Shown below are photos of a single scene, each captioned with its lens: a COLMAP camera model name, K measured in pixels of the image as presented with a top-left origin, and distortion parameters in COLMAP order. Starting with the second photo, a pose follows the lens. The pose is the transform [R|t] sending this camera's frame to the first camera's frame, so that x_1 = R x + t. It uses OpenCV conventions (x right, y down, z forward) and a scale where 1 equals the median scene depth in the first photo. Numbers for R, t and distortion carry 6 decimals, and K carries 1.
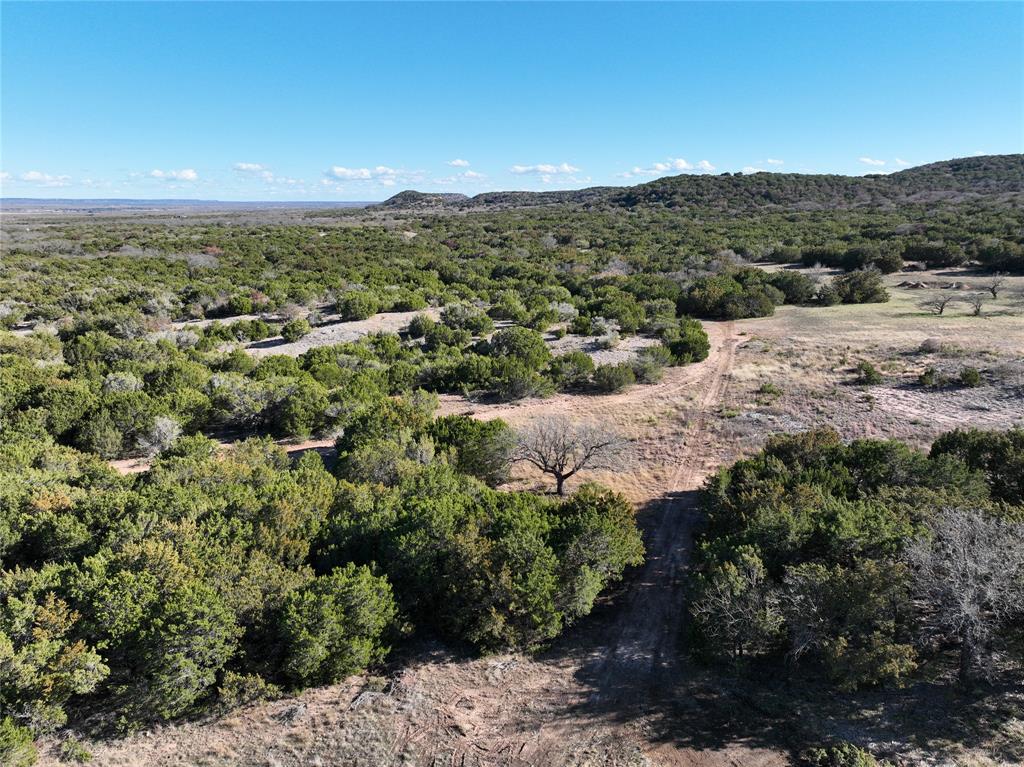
lens RADIAL K [[719.9, 0, 506.8], [0, 719.9, 379.5], [0, 0, 1]] dist [-0.004806, 0.022088]
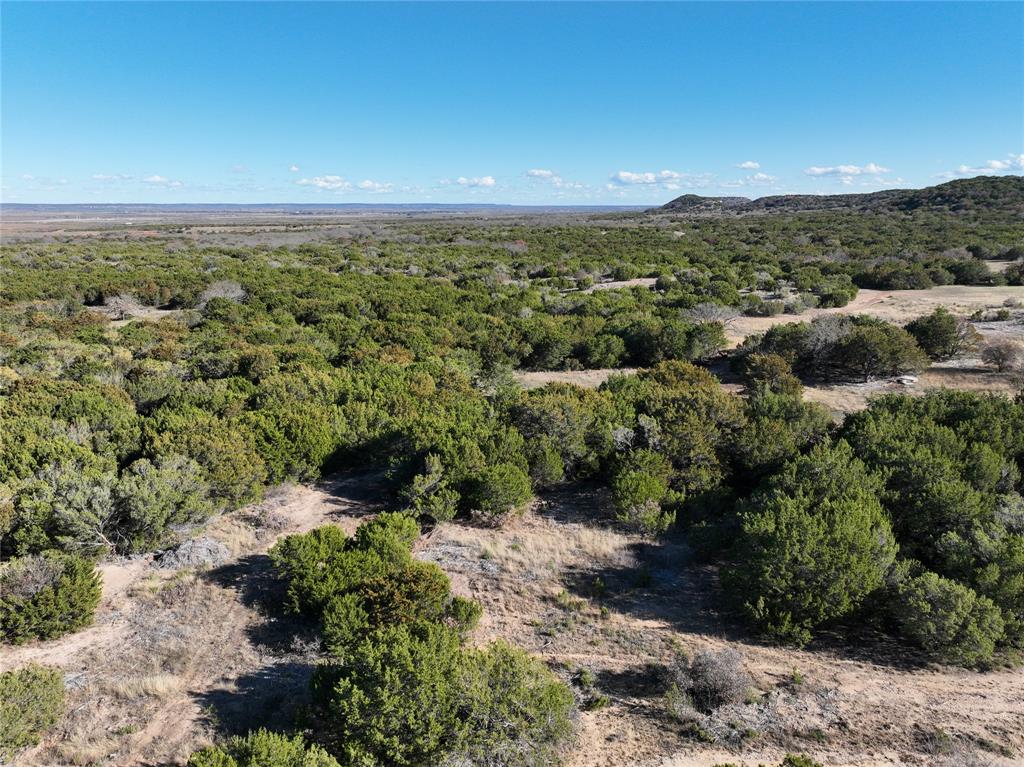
lens RADIAL K [[719.9, 0, 508.7], [0, 719.9, 373.2], [0, 0, 1]] dist [-0.004806, 0.022088]
pose [[0.931105, 0.083194, -0.355137, 0.025396], [-0.087982, 0.996118, 0.002676, 0.026519], [0.353981, 0.028754, 0.934810, -0.105159]]
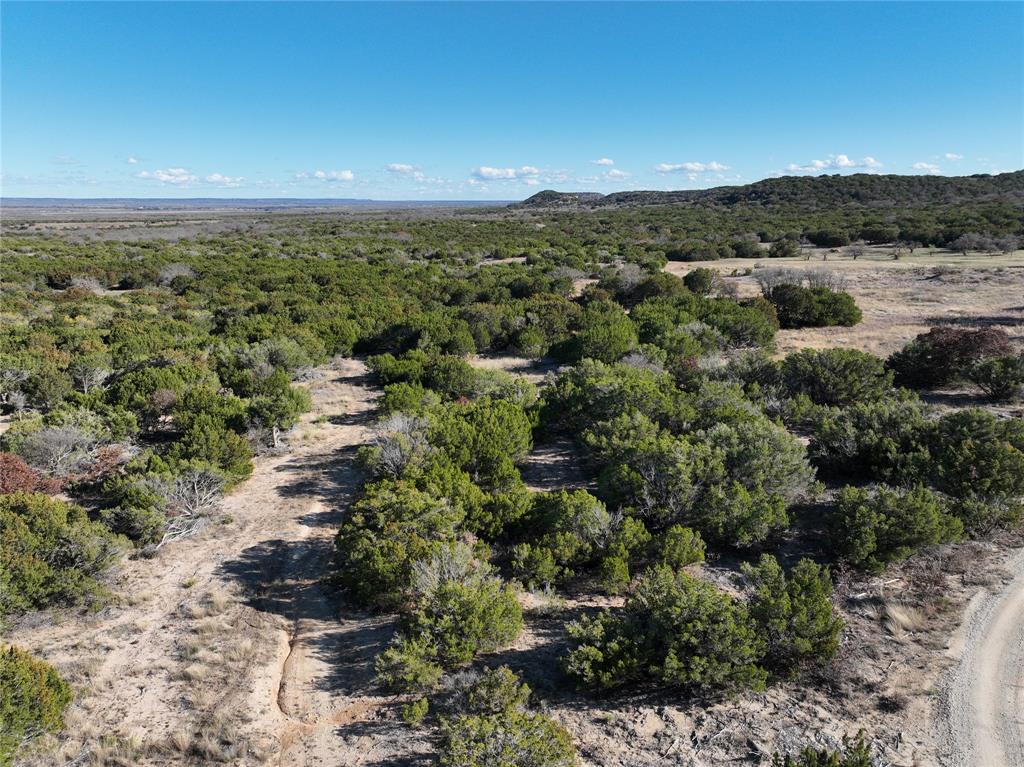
lens RADIAL K [[719.9, 0, 508.9], [0, 719.9, 381.2], [0, 0, 1]] dist [-0.004806, 0.022088]
pose [[0.982538, 0.045439, -0.180427, 0.037190], [-0.044788, 0.998967, 0.007683, 0.047407], [0.180590, 0.000532, 0.983558, -0.190173]]
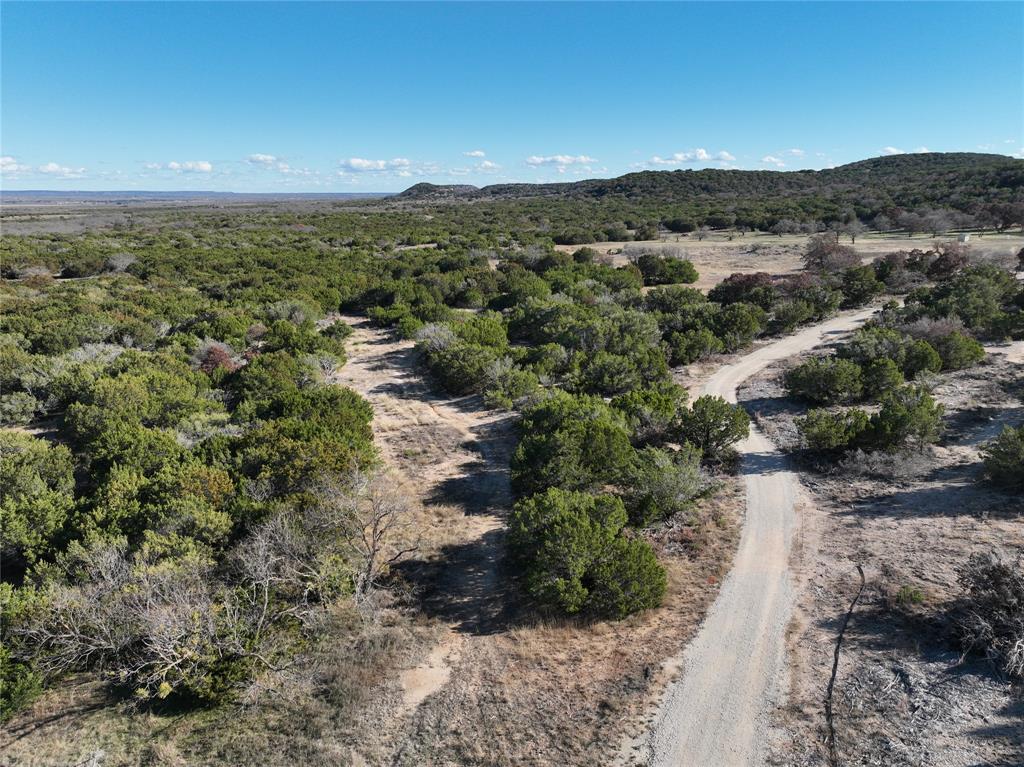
lens RADIAL K [[719.9, 0, 508.2], [0, 719.9, 386.4], [0, 0, 1]] dist [-0.004806, 0.022088]
pose [[0.999890, 0.001578, -0.014762, 0.025779], [-0.001265, 0.999775, 0.021190, 0.063456], [0.014792, -0.021169, 0.999666, -0.260414]]
